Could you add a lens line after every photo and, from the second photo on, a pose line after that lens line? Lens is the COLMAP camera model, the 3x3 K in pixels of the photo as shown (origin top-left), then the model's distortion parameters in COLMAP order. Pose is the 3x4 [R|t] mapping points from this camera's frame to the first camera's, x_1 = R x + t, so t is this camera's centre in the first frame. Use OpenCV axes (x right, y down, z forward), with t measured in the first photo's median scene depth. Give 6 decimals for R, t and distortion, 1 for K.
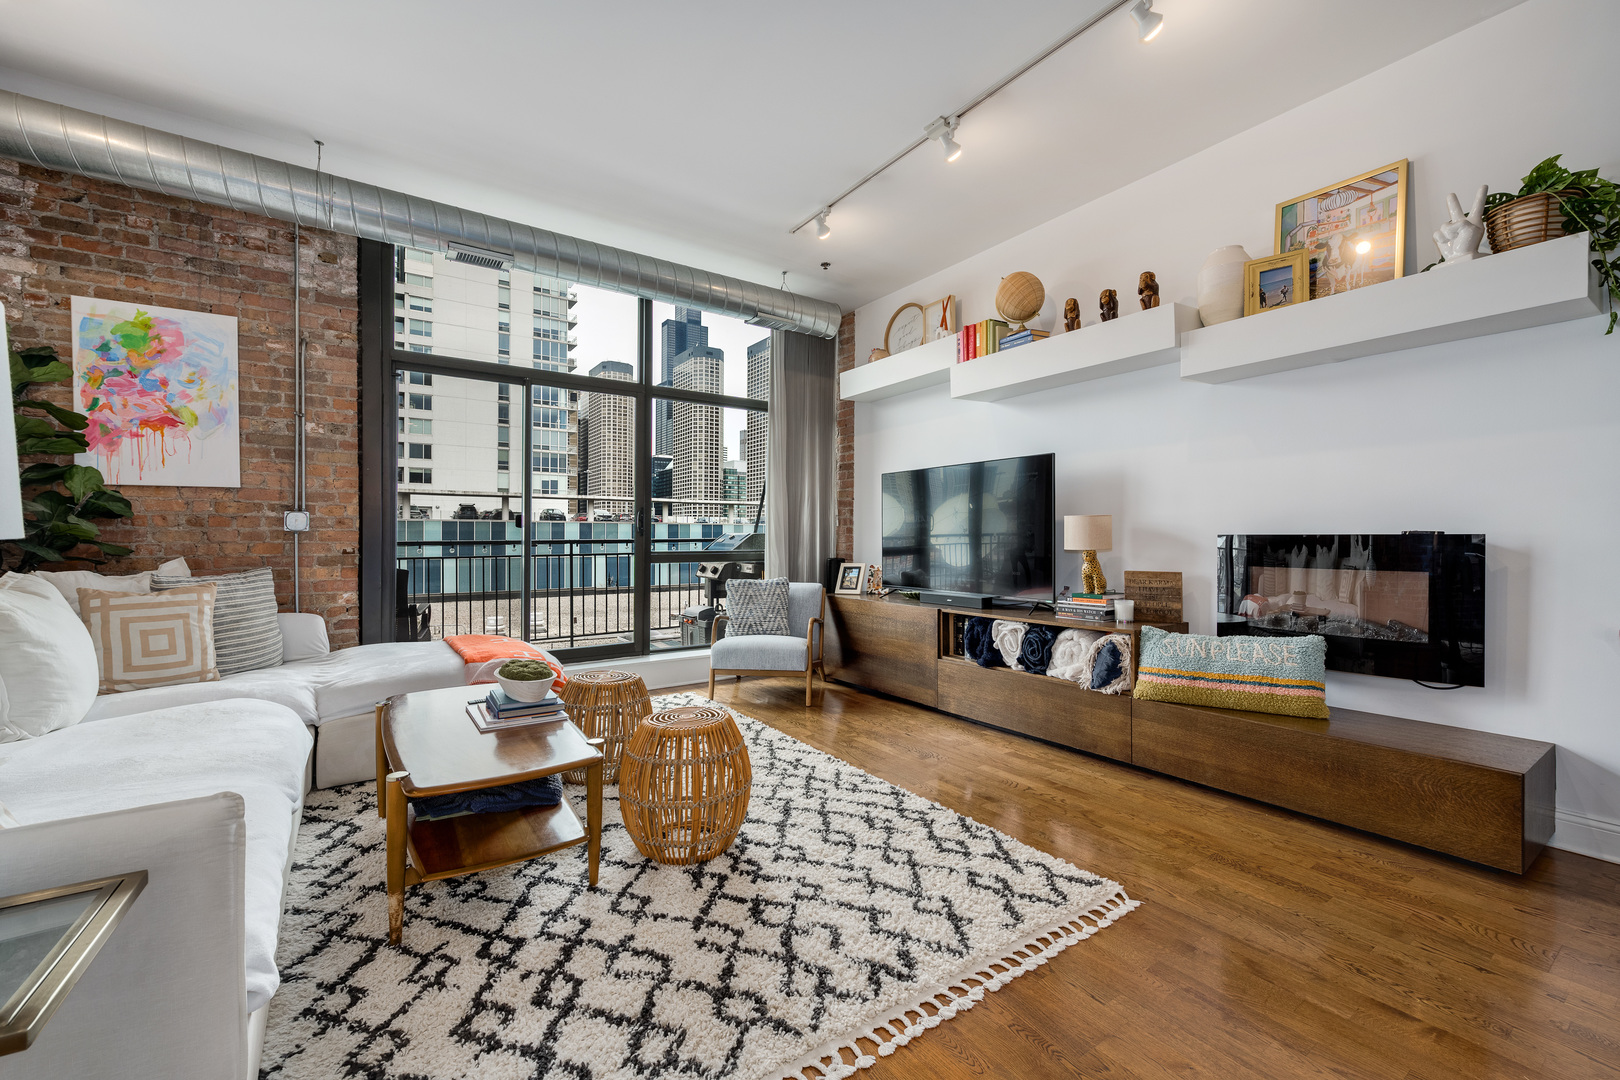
lens RADIAL K [[642.8, 0, 800.3], [0, 642.8, 542.6], [0, 0, 1]] dist [0.006775, -0.001098]
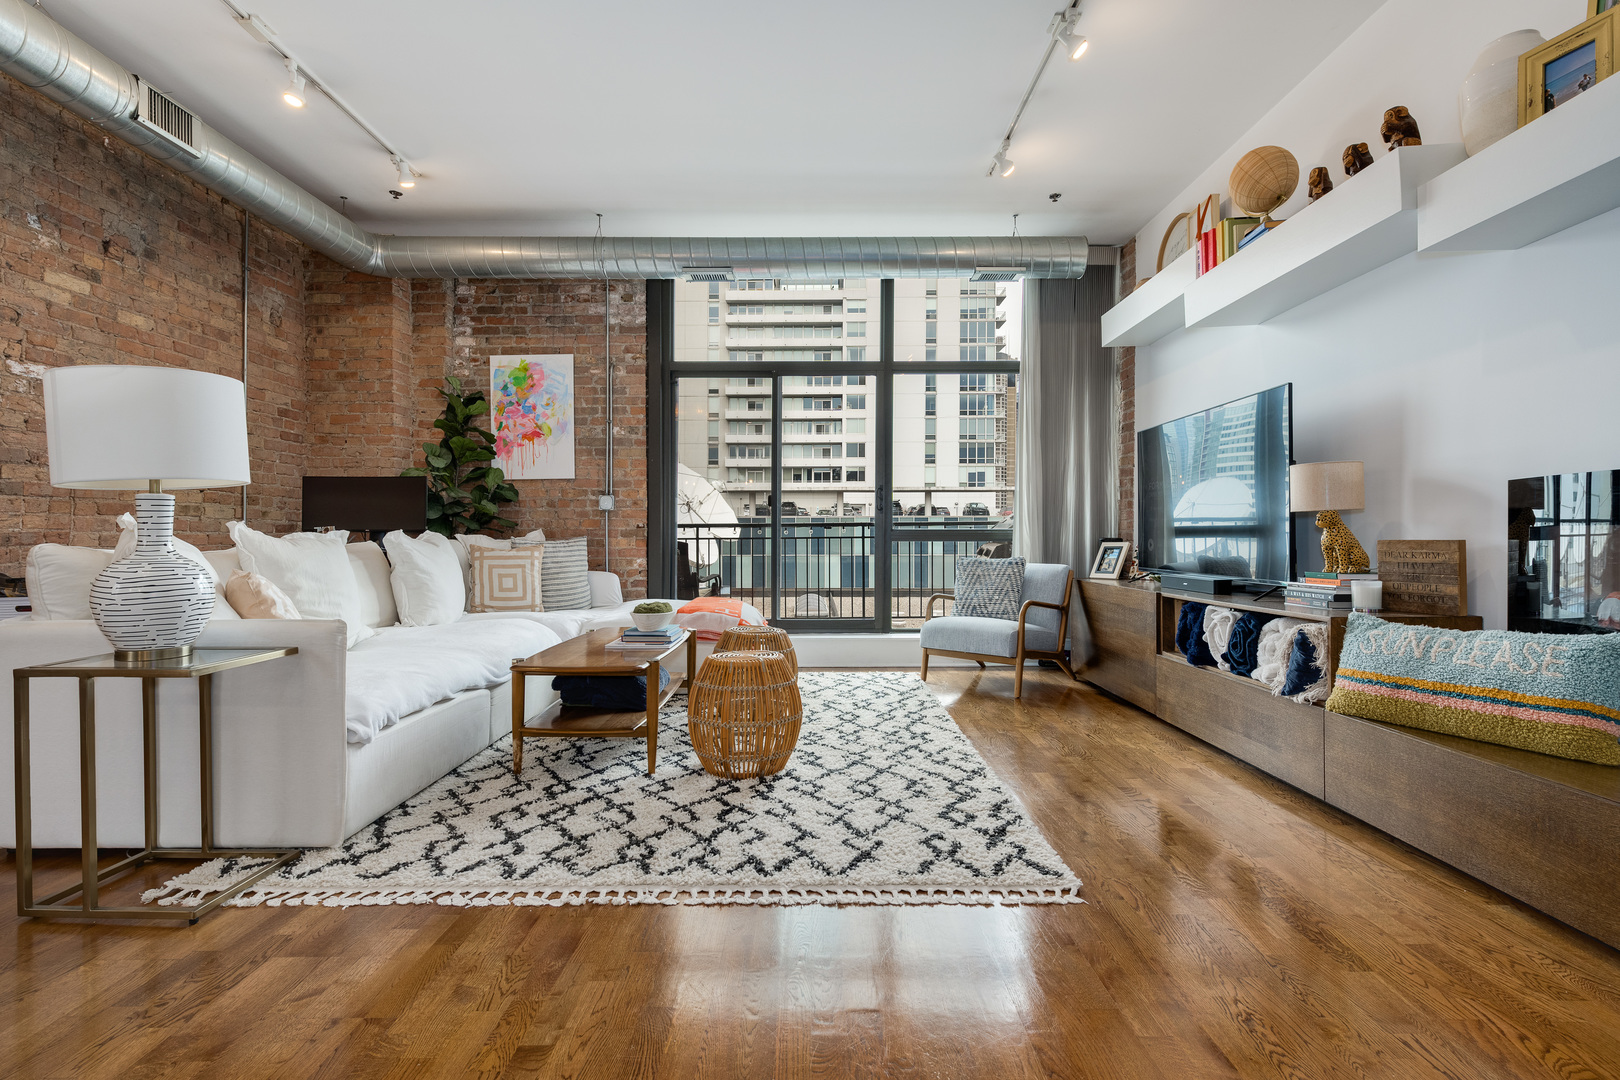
lens RADIAL K [[730.9, 0, 814.6], [0, 730.9, 538.0], [0, 0, 1]] dist [0.009352, -0.001535]
pose [[0.831546, 0.000508, -0.555455, 0.525013], [-0.001967, 0.999996, -0.002030, 0.053886], [0.555452, 0.002781, 0.831544, -0.005204]]
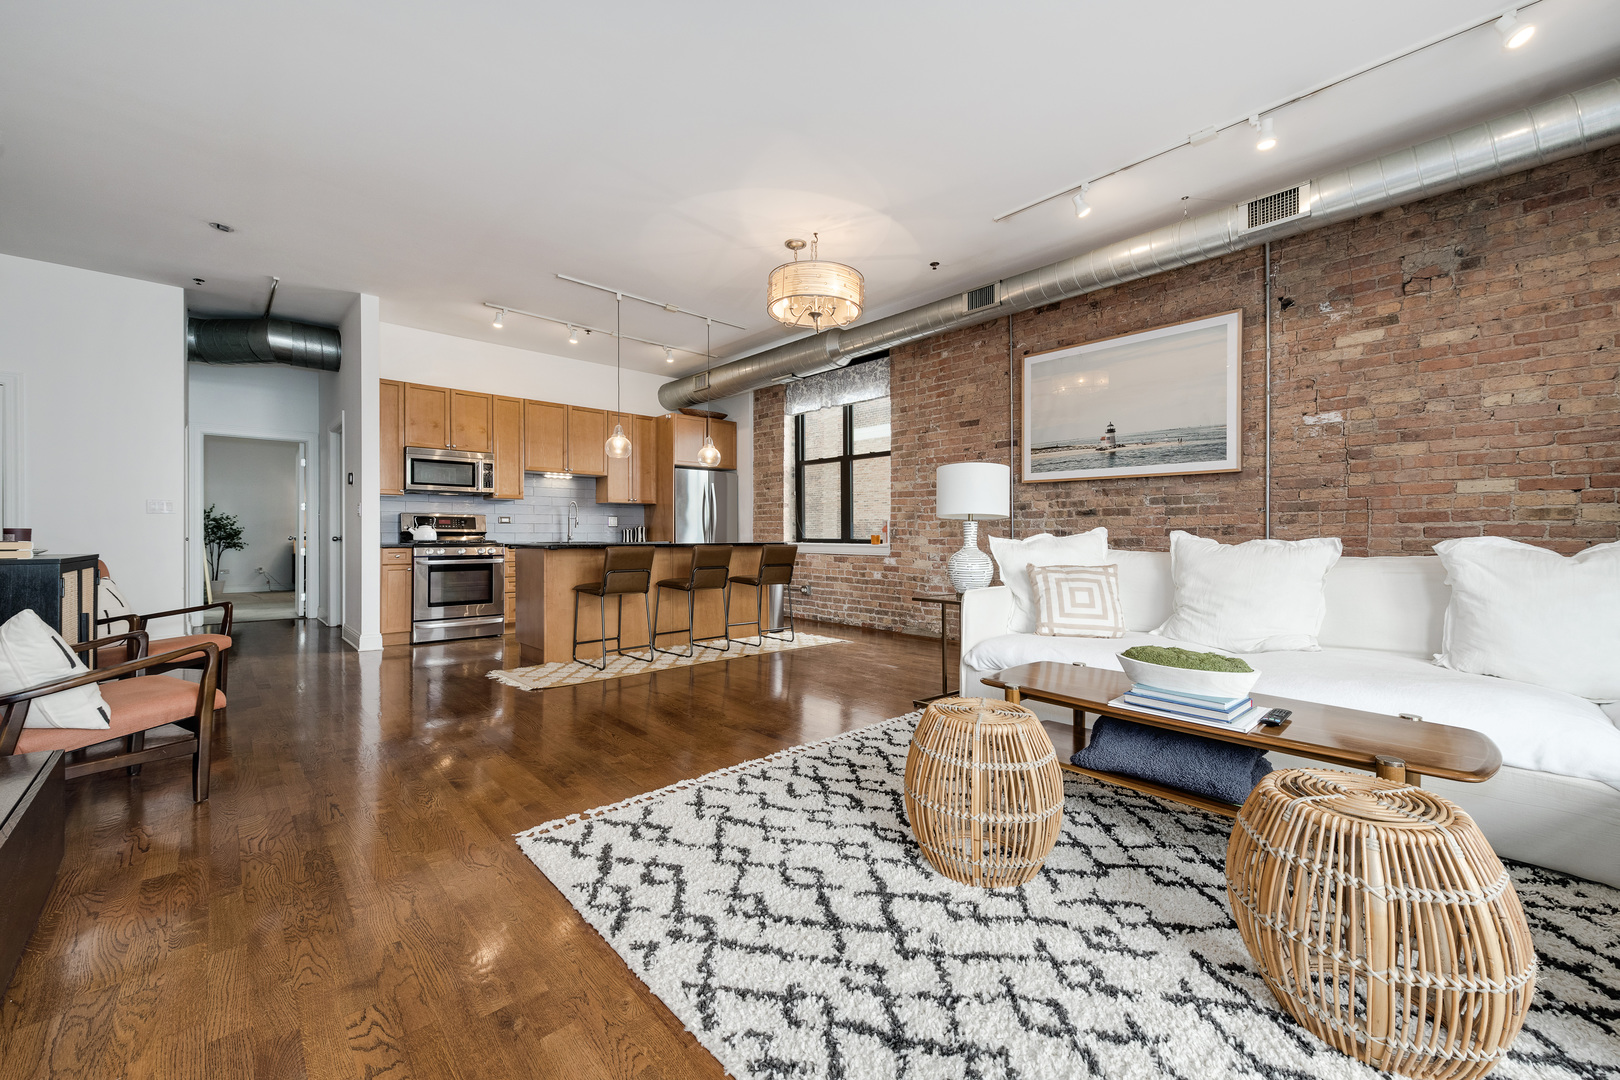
lens RADIAL K [[642.8, 0, 814.8], [0, 642.8, 528.8], [0, 0, 1]] dist [0.006775, -0.001098]
pose [[-0.986247, -0.003211, -0.165247, 0.144880], [-0.003116, 0.999995, -0.000835, 0.029760], [0.165249, -0.000309, -0.986252, 1.466345]]
